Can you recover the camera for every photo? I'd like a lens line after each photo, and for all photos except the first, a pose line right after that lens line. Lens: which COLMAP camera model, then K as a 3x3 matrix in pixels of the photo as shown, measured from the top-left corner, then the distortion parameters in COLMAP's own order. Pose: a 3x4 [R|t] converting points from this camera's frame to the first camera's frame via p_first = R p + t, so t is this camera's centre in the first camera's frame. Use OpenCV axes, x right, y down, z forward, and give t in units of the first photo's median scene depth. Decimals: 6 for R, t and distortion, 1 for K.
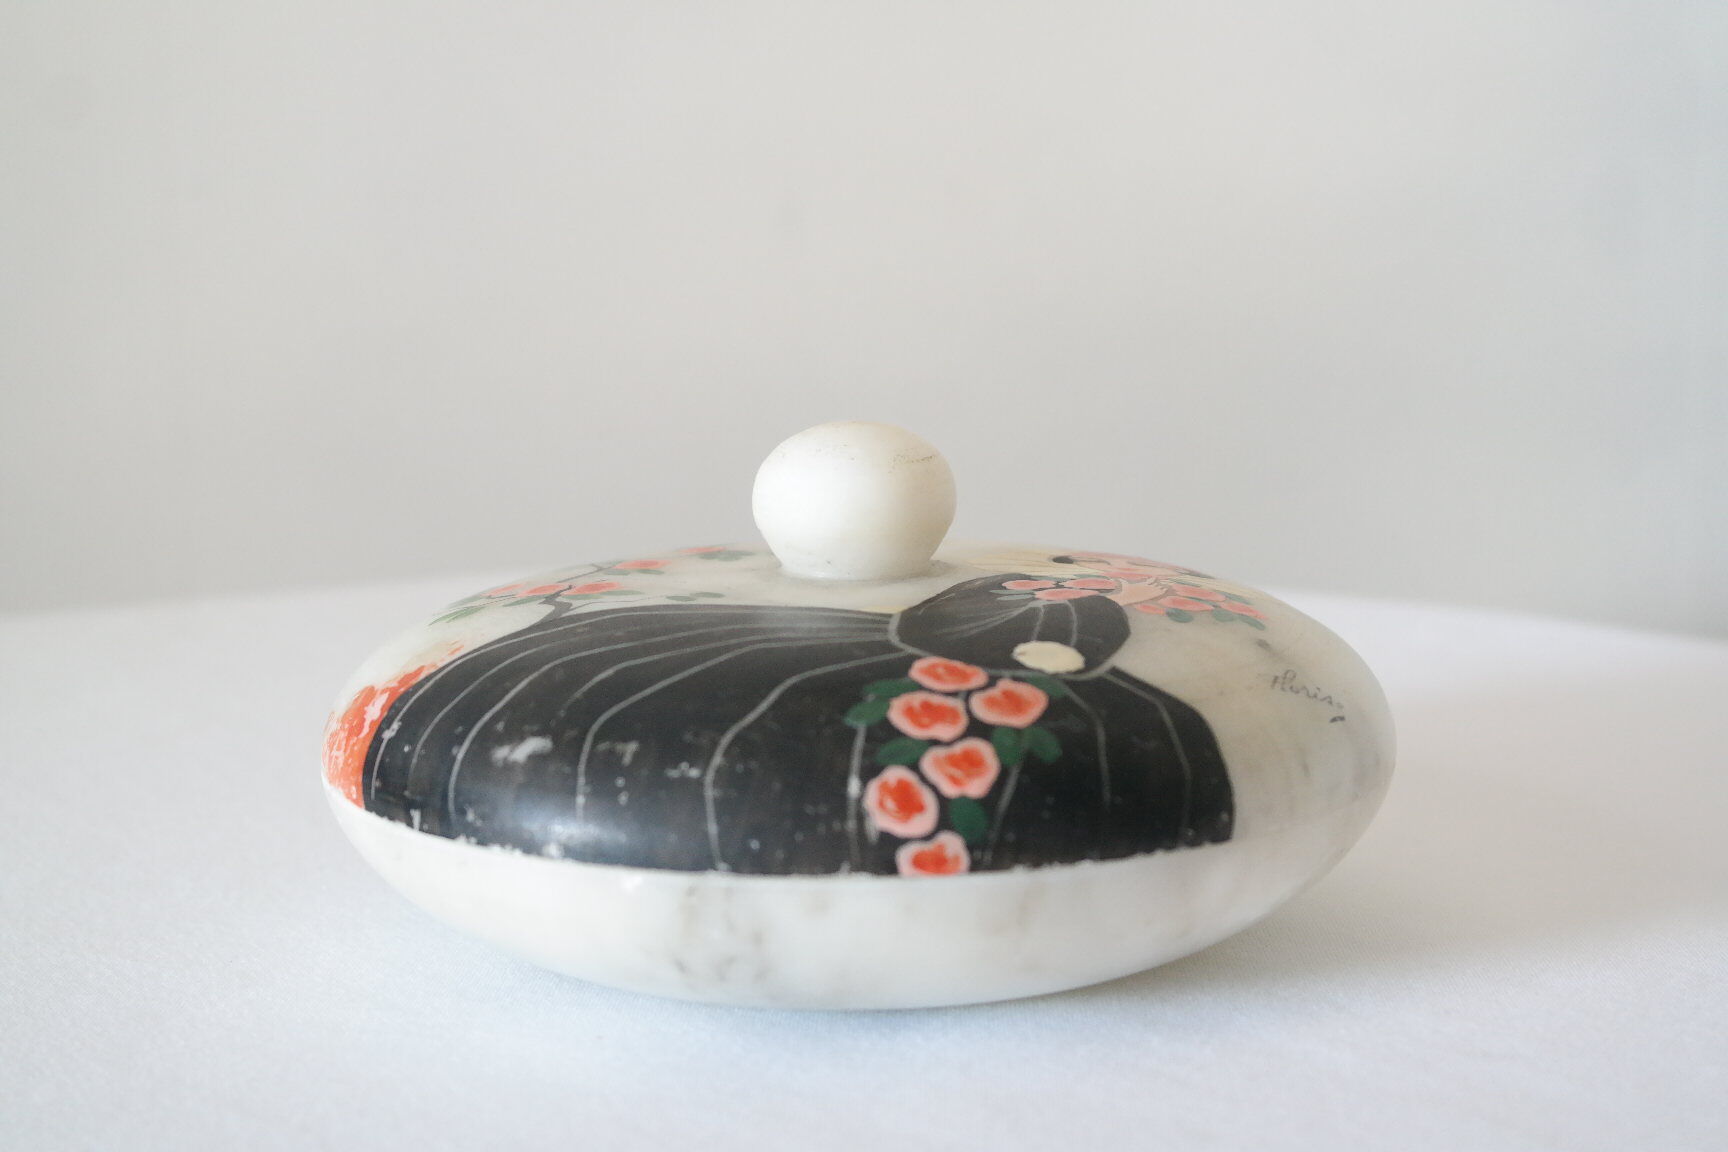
lens RADIAL K [[2719.5, 0, 864.0], [0, 2719.5, 576.0], [0, 0, 1]] dist [-0.008209, 0.034929]
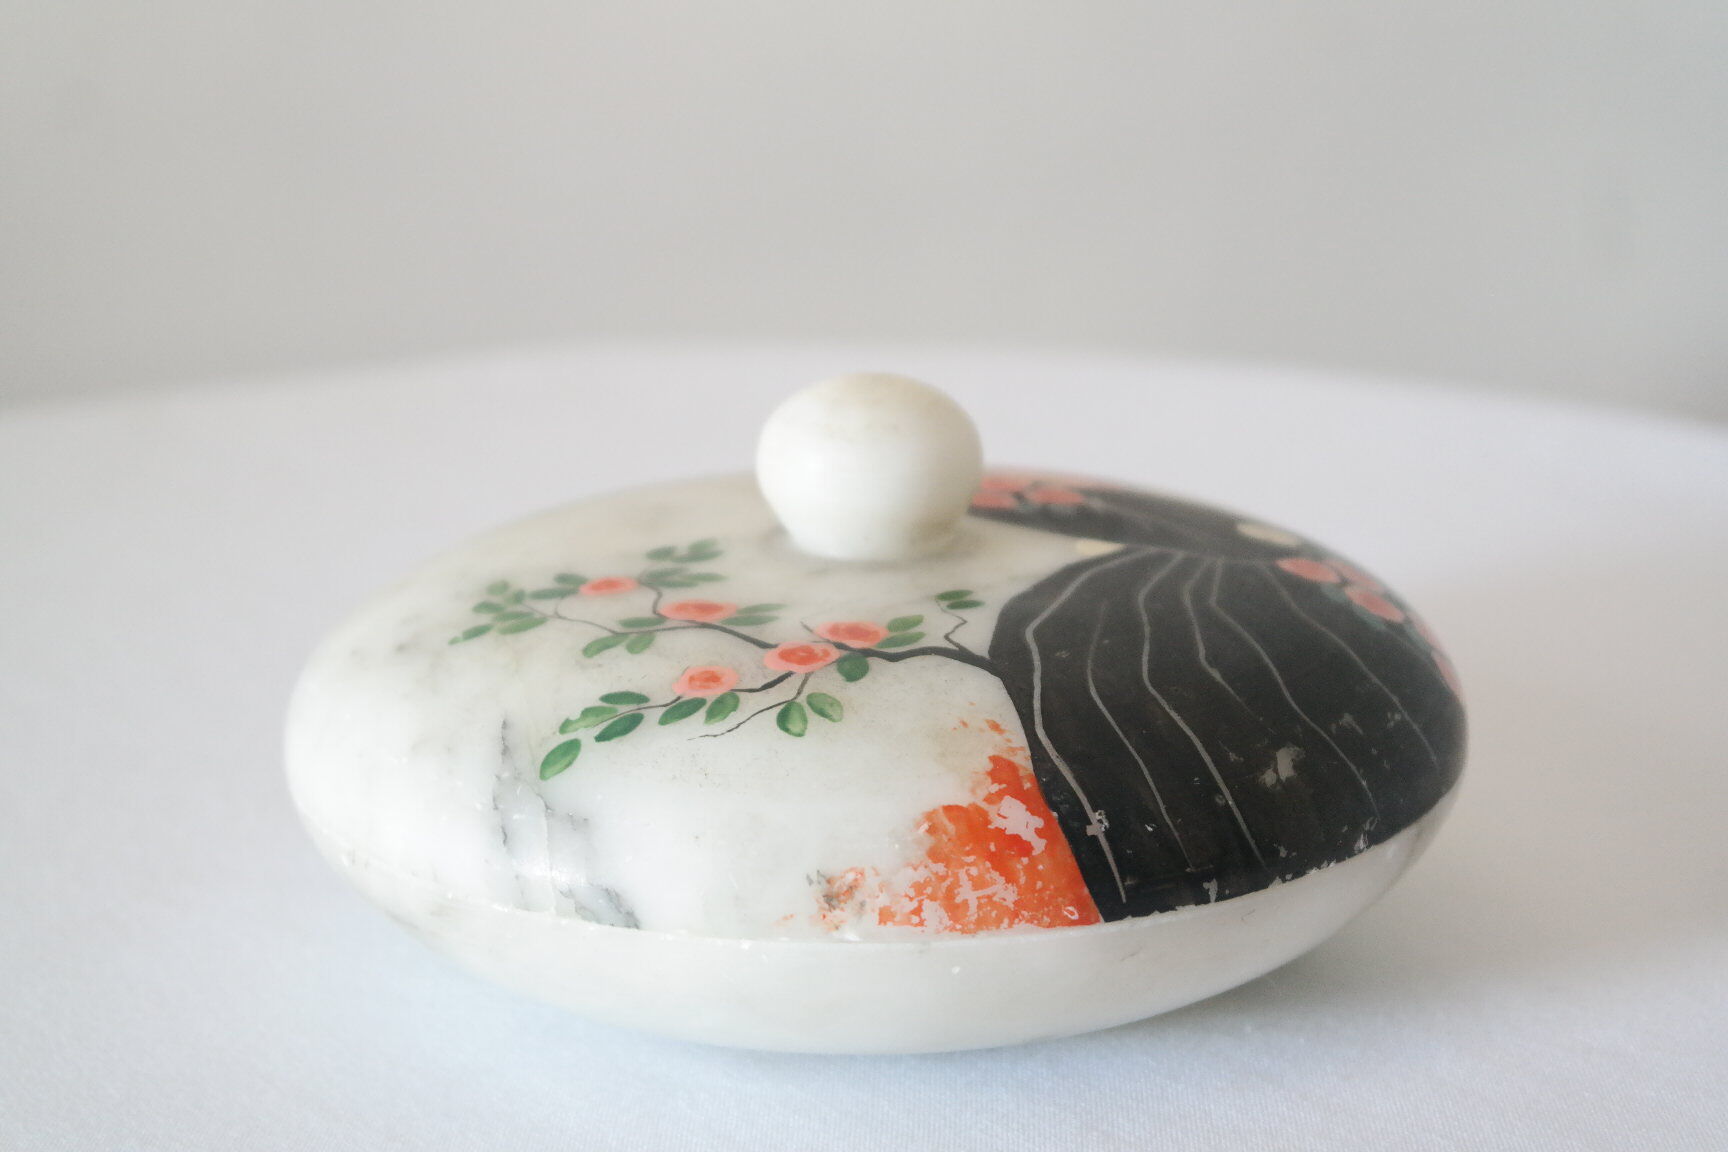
lens RADIAL K [[3334.0, 0, 864.0], [0, 3334.0, 576.0], [0, 0, 1]] dist [0.062661, 0.051174]
pose [[0.245290, -0.265897, 0.932272, -1.207284], [0.166874, 0.958878, 0.229579, -0.284116], [-0.954980, 0.099259, 0.279574, 0.811173]]
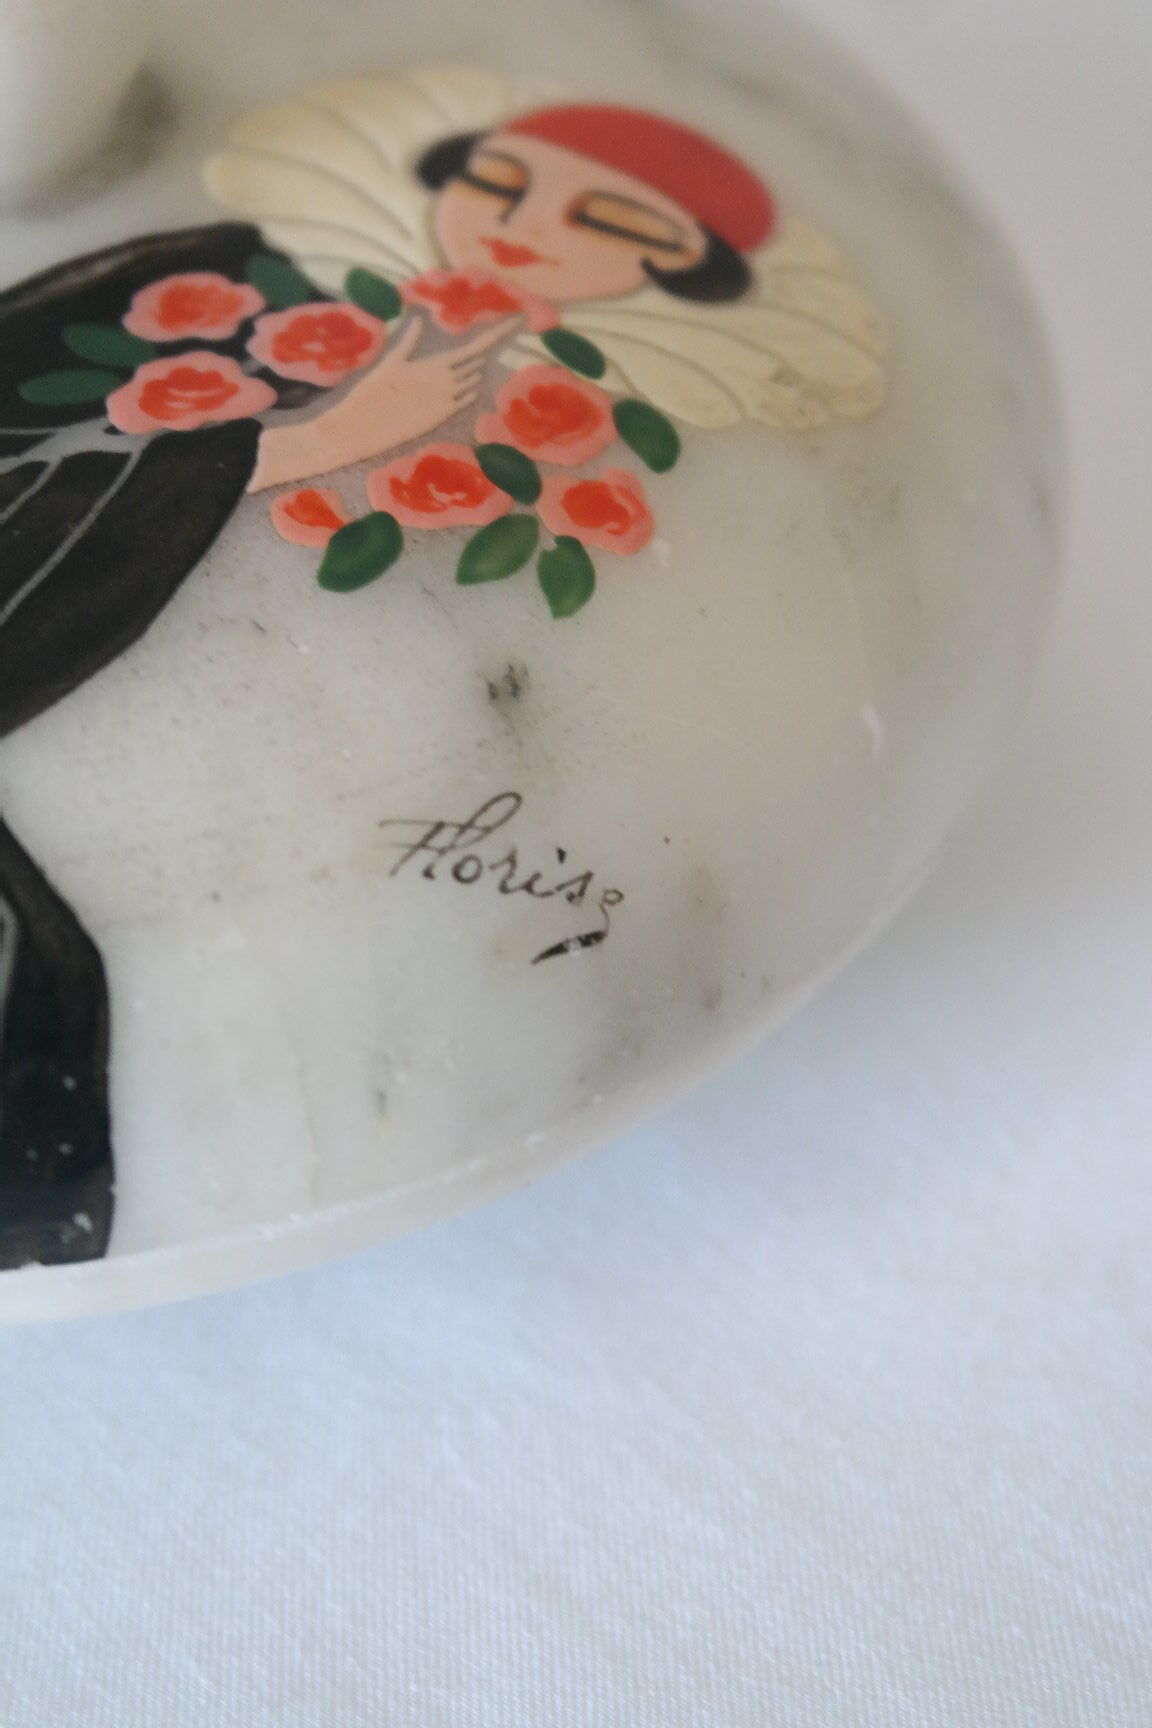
lens RADIAL K [[3032.4, 0, 576.0], [0, 3032.4, 864.0], [0, 0, 1]] dist [-0.000764, -0.047241]
pose [[0.907862, 0.307579, -0.284924, 0.323622], [-0.086641, 0.802534, 0.590281, -0.249951], [0.410219, -0.511208, 0.755239, 0.690342]]
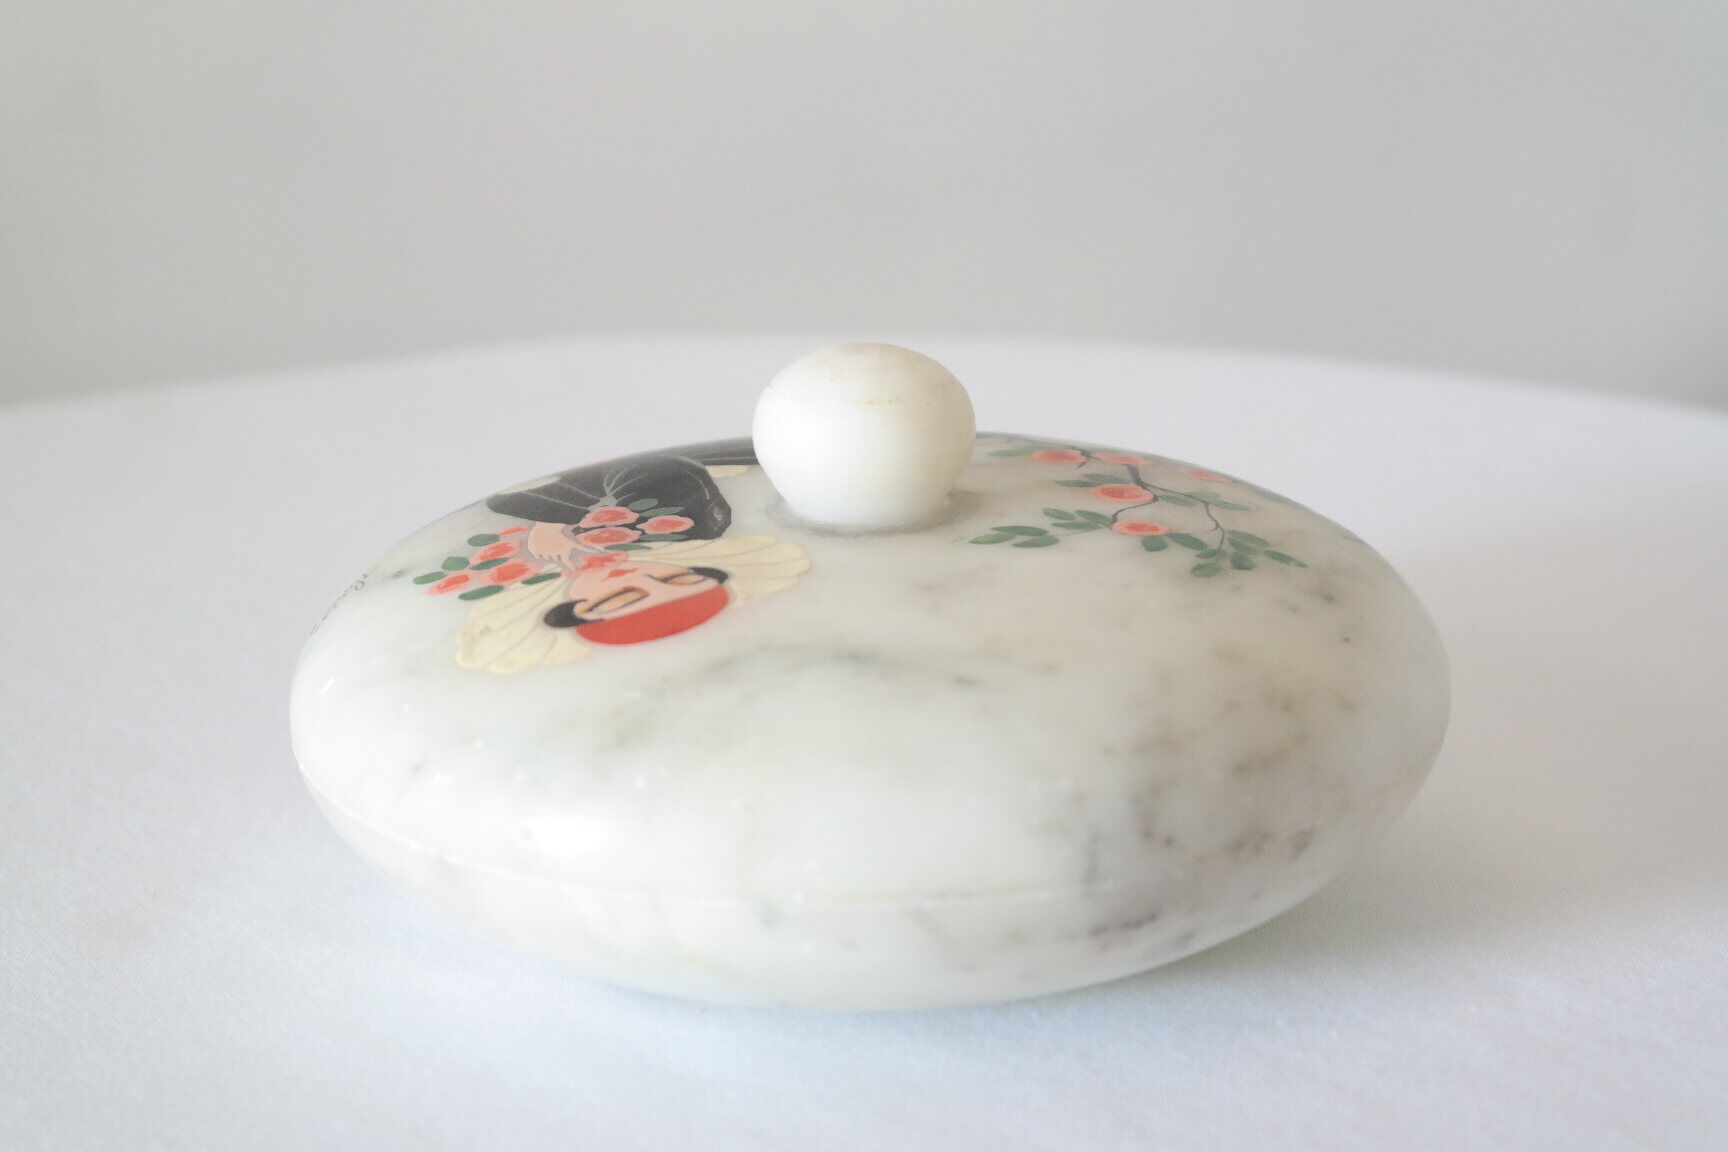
lens RADIAL K [[3334.0, 0, 864.0], [0, 3334.0, 576.0], [0, 0, 1]] dist [0.062661, 0.051174]
pose [[-0.837461, 0.187430, -0.513351, 0.677033], [-0.057607, 0.903838, 0.423979, -0.535347], [0.543453, 0.384638, -0.746132, 2.157288]]
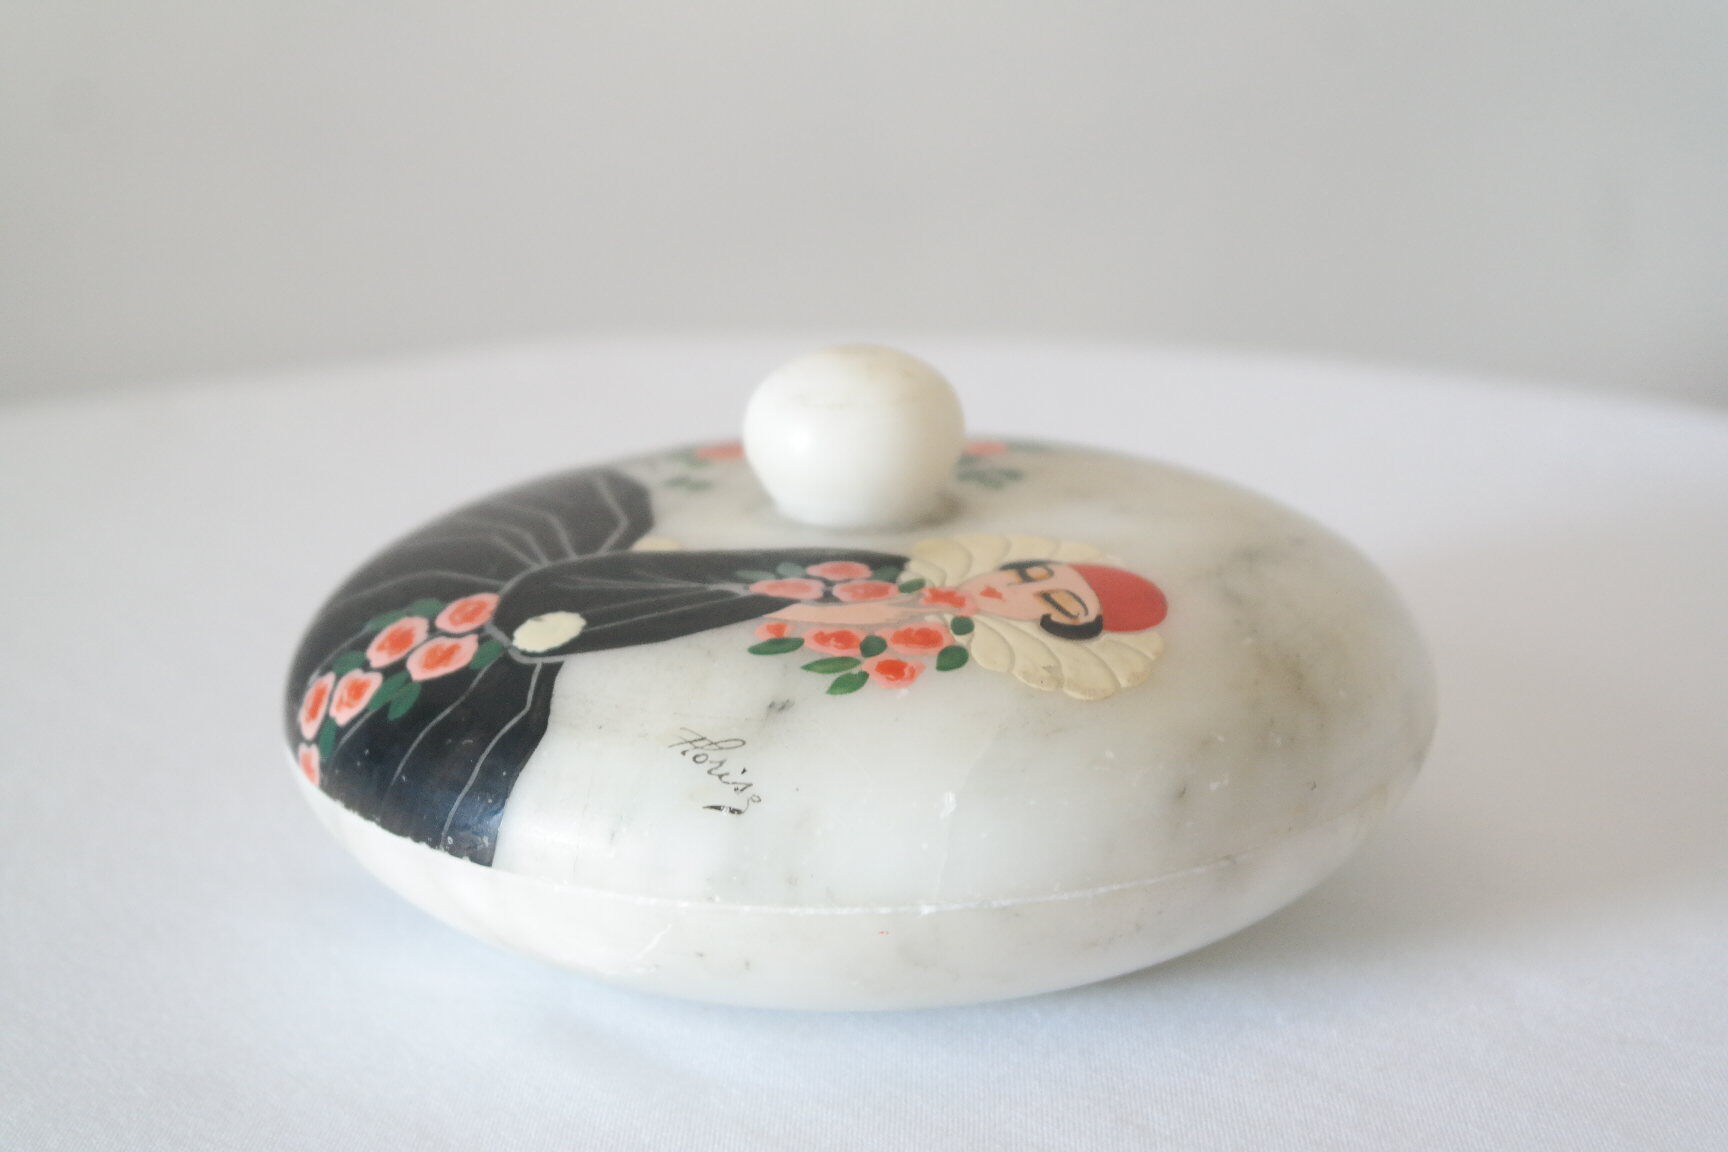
lens RADIAL K [[3334.0, 0, 864.0], [0, 3334.0, 576.0], [0, 0, 1]] dist [0.062661, 0.051174]
pose [[0.332535, 0.285783, -0.898748, 1.187791], [-0.136661, 0.957525, 0.253909, -0.311105], [0.933137, 0.038390, 0.357466, 0.699756]]
